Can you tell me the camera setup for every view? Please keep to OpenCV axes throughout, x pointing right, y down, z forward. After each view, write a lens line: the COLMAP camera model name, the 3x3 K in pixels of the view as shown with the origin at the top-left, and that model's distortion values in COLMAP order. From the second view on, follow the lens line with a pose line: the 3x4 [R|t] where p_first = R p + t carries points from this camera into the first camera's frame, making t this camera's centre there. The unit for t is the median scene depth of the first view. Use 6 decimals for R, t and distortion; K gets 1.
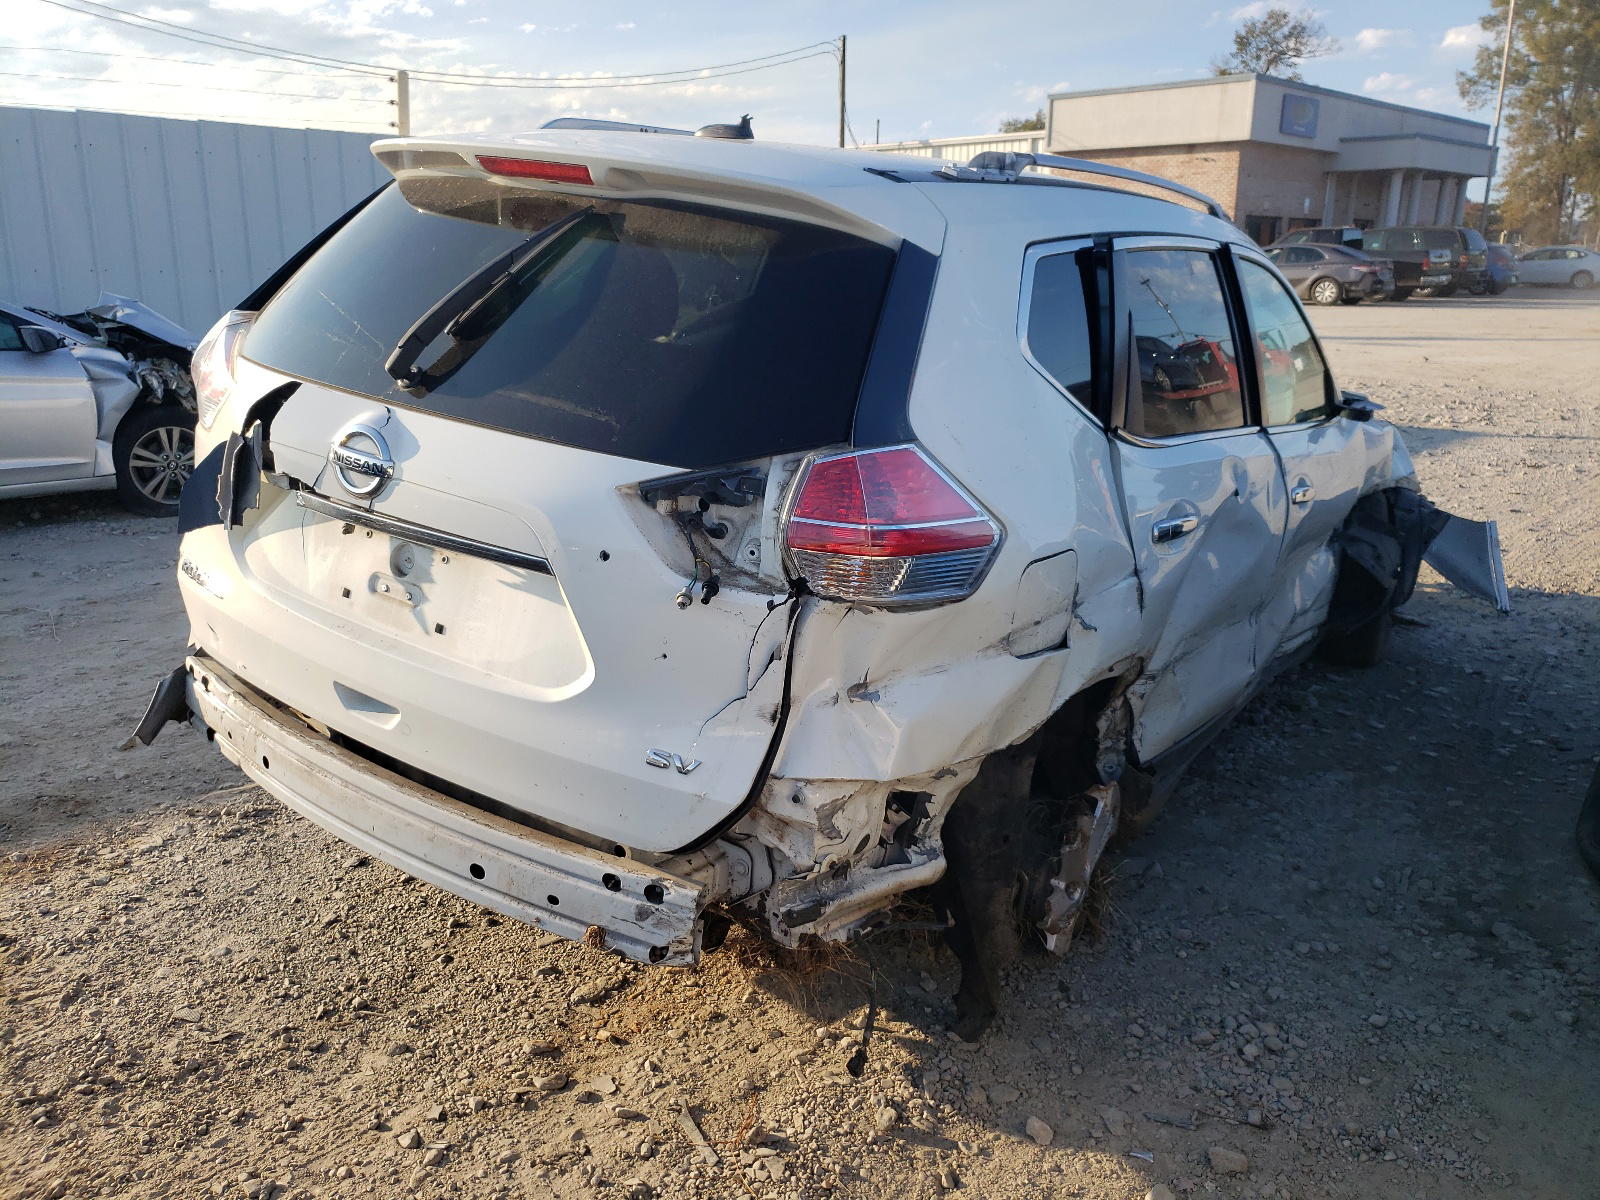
lens RADIAL K [[1212.6, 0, 800.0], [0, 1212.6, 600.0], [0, 0, 1]] dist [-0.008852, 0.052137]
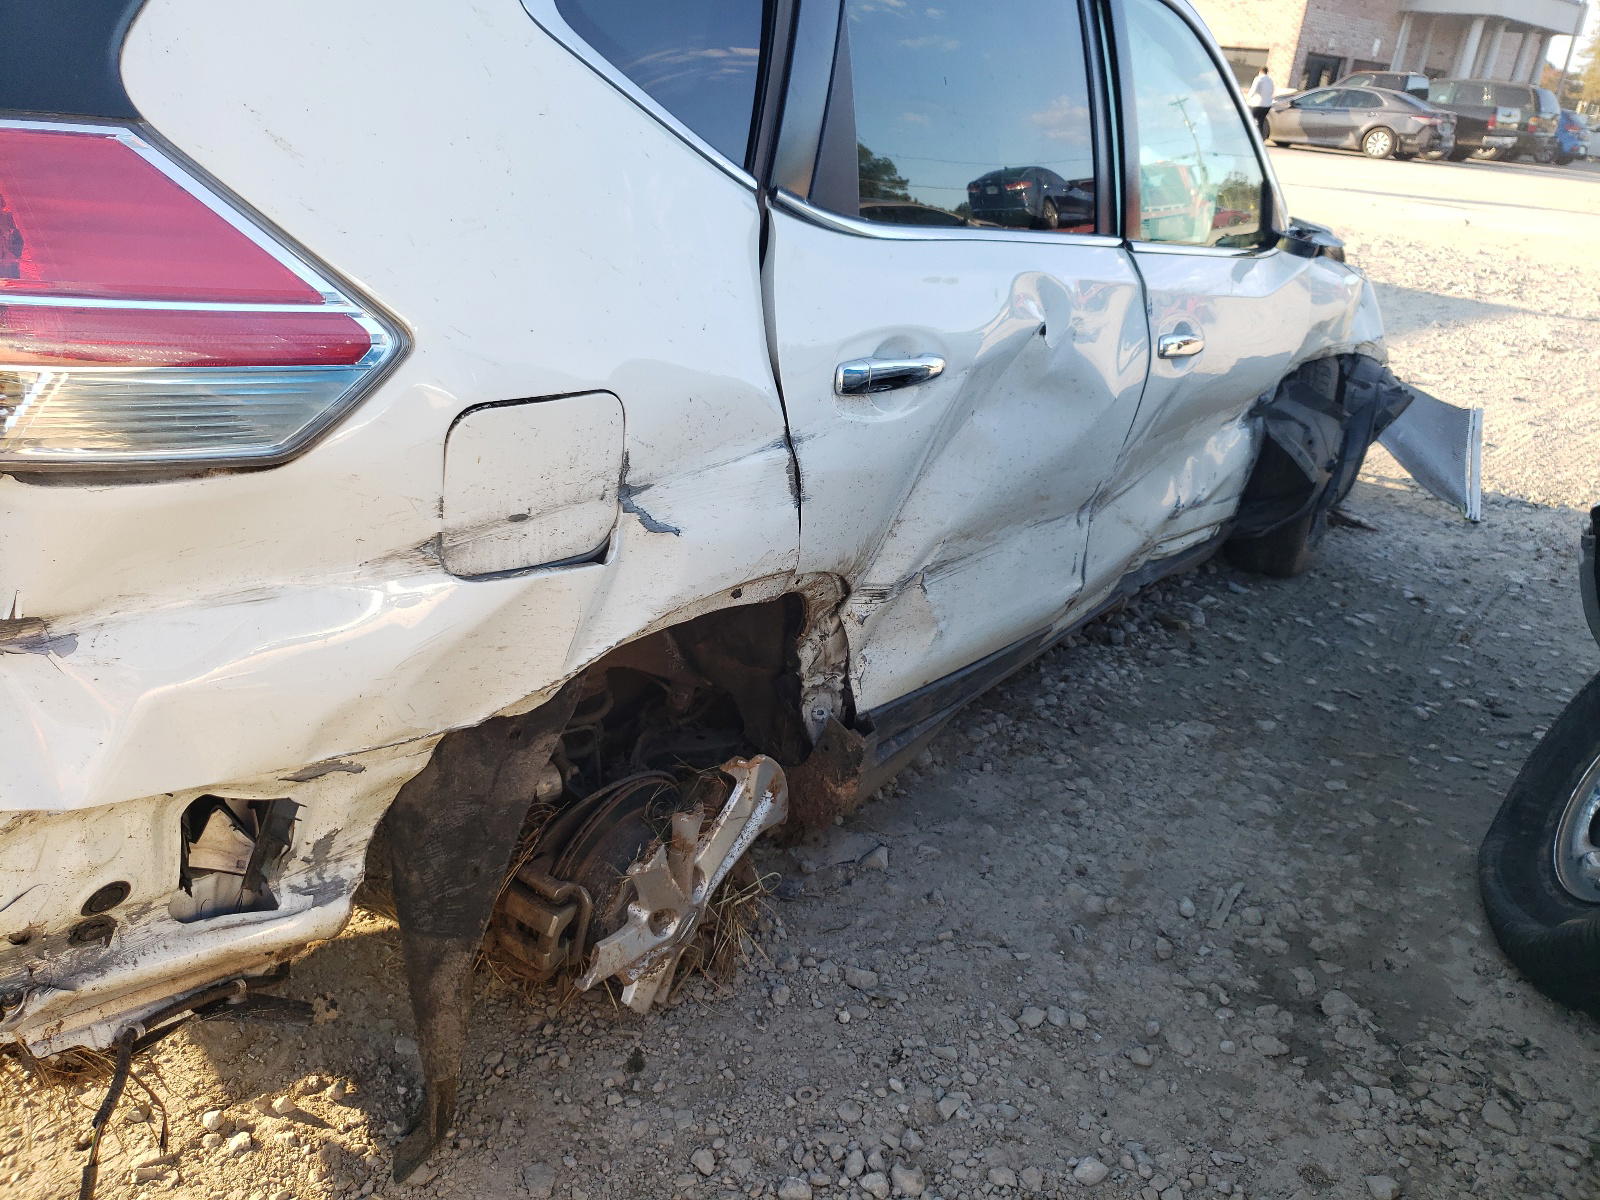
lens RADIAL K [[1198.2, 0, 798.8], [0, 1198.2, 576.1], [0, 0, 1]] dist [0.008931, 0.009514]
pose [[0.995368, 0.096079, -0.003322, 0.167830], [-0.094849, 0.987094, 0.129029, -0.019384], [0.015676, -0.128117, 0.991635, 0.233245]]
